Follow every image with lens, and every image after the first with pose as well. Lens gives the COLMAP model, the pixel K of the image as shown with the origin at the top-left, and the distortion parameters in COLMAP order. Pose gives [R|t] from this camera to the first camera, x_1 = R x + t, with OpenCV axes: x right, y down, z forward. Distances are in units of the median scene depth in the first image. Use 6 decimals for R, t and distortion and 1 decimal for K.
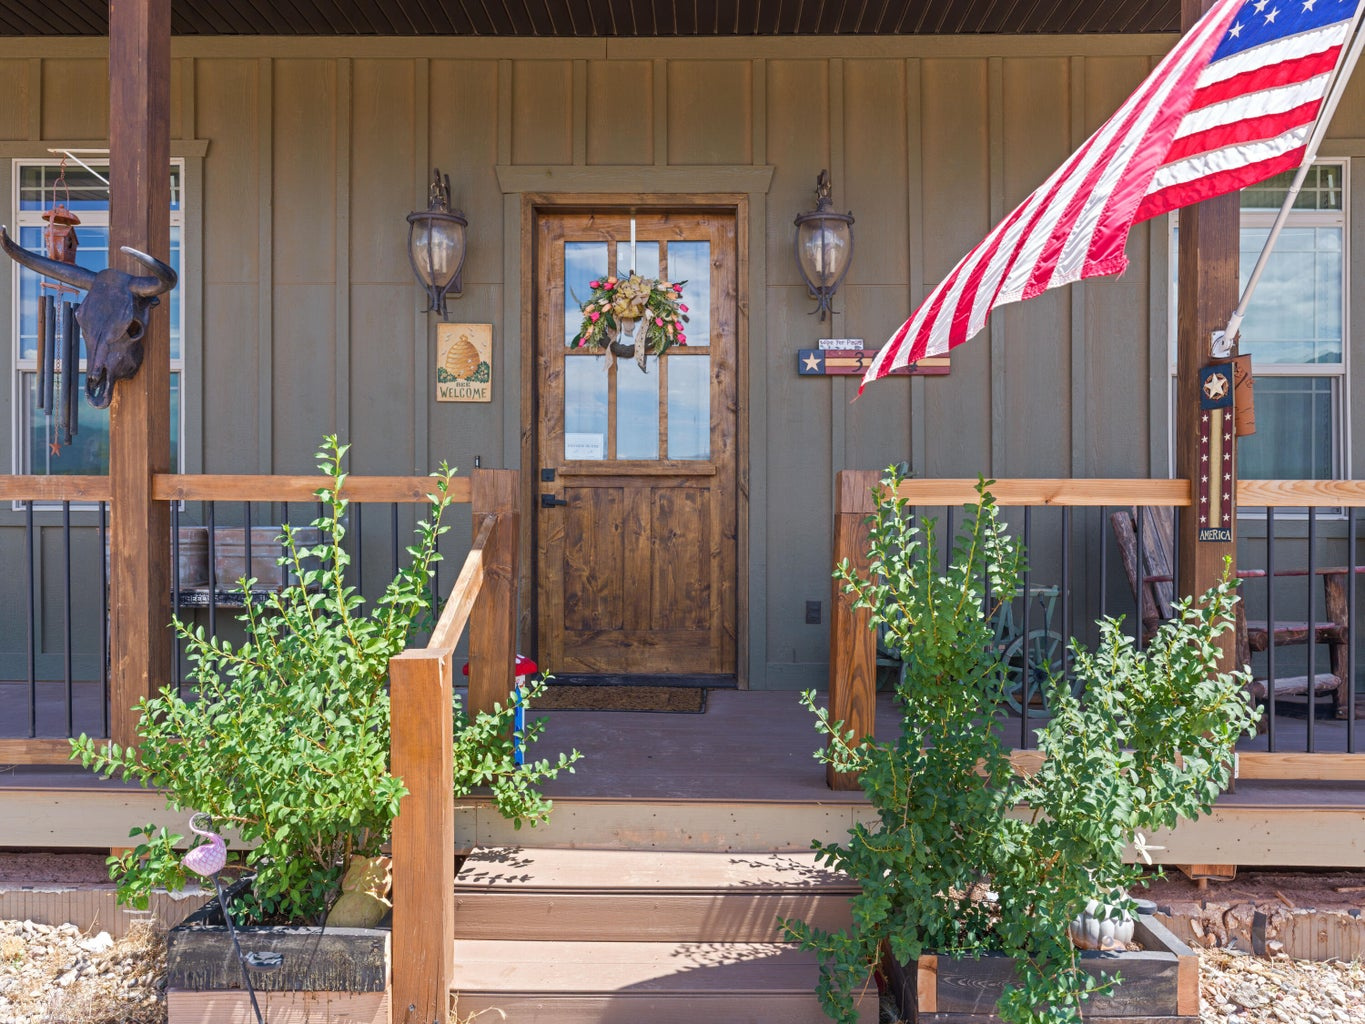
lens RADIAL K [[952.9, 0, 682.5], [0, 952.9, 512.0], [0, 0, 1]] dist [-0.005708, -0.004067]
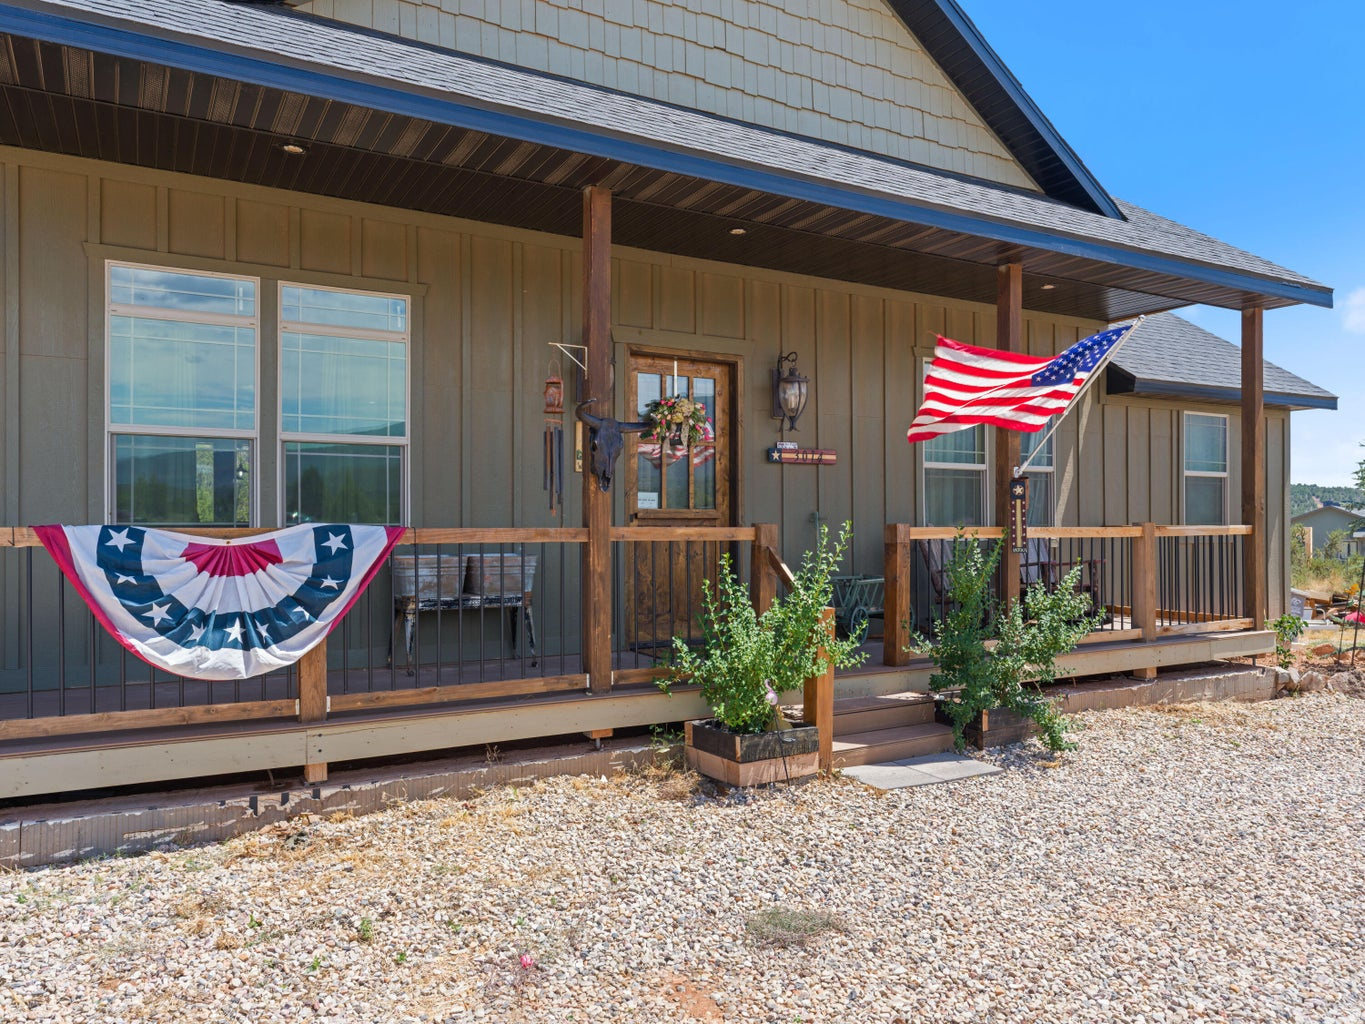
lens RADIAL K [[952.9, 0, 682.5], [0, 952.9, 512.0], [0, 0, 1]] dist [-0.005708, -0.004067]
pose [[0.862964, 0.002536, 0.505259, -0.909706], [0.004654, 0.999905, -0.012967, -0.029261], [-0.505244, 0.013541, 0.862870, -0.440600]]
